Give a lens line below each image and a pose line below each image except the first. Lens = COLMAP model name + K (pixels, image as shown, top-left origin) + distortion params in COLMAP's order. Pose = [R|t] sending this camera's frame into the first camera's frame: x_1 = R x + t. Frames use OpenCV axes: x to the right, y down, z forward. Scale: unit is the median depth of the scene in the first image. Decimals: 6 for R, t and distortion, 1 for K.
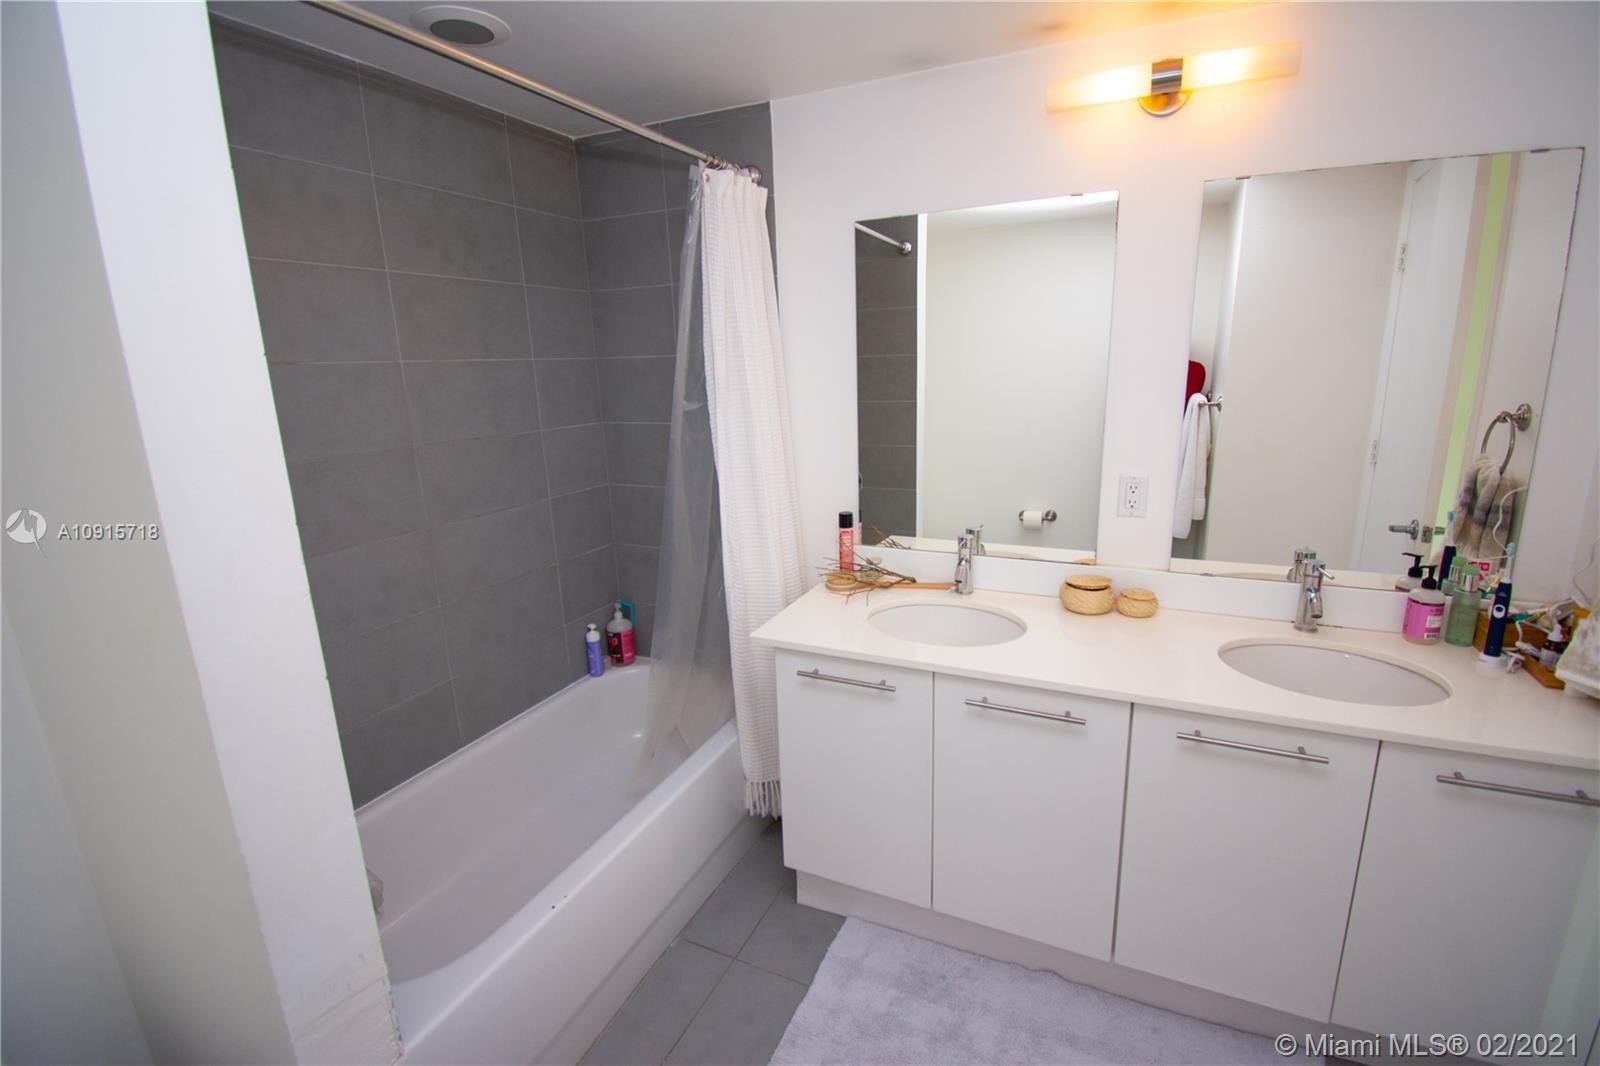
lens RADIAL K [[708.5, 0, 814.1], [0, 708.5, 531.4], [0, 0, 1]] dist [0.022469, -0.029005]
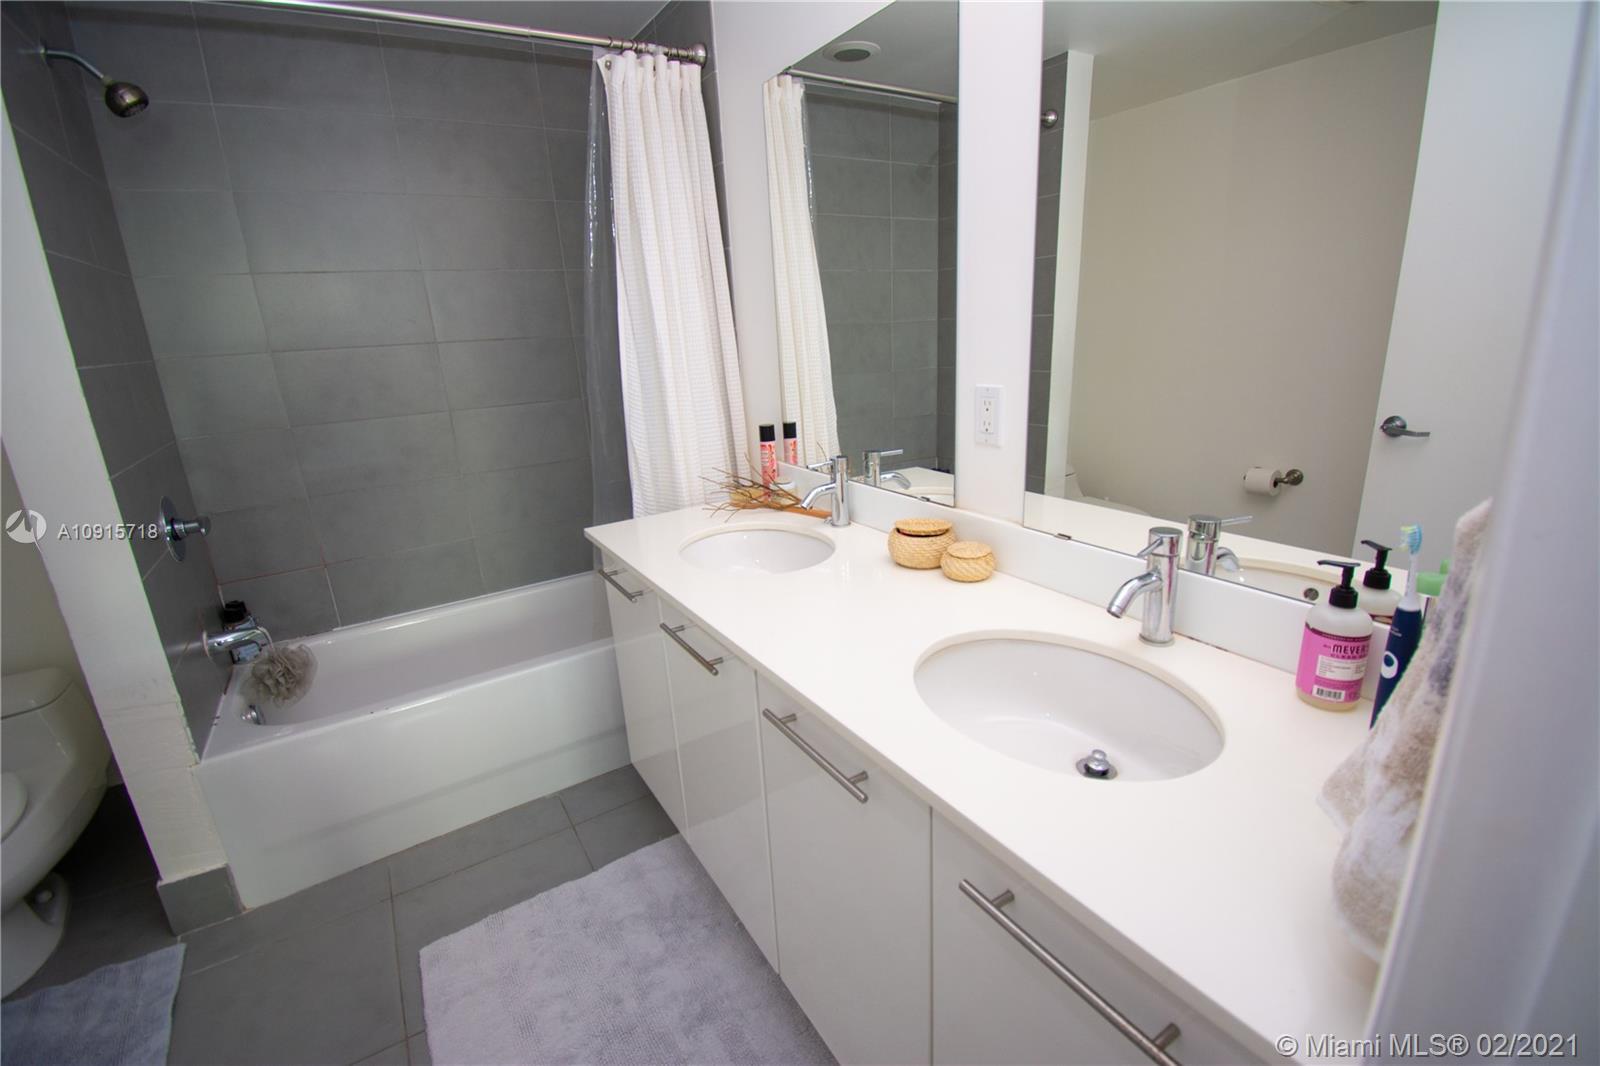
lens RADIAL K [[708.5, 0, 814.1], [0, 708.5, 531.4], [0, 0, 1]] dist [0.022469, -0.029005]
pose [[0.840389, 0.140721, -0.523397, 0.689987], [-0.101561, 0.989487, 0.102963, 0.009550], [0.532383, -0.033373, 0.845845, 0.296071]]
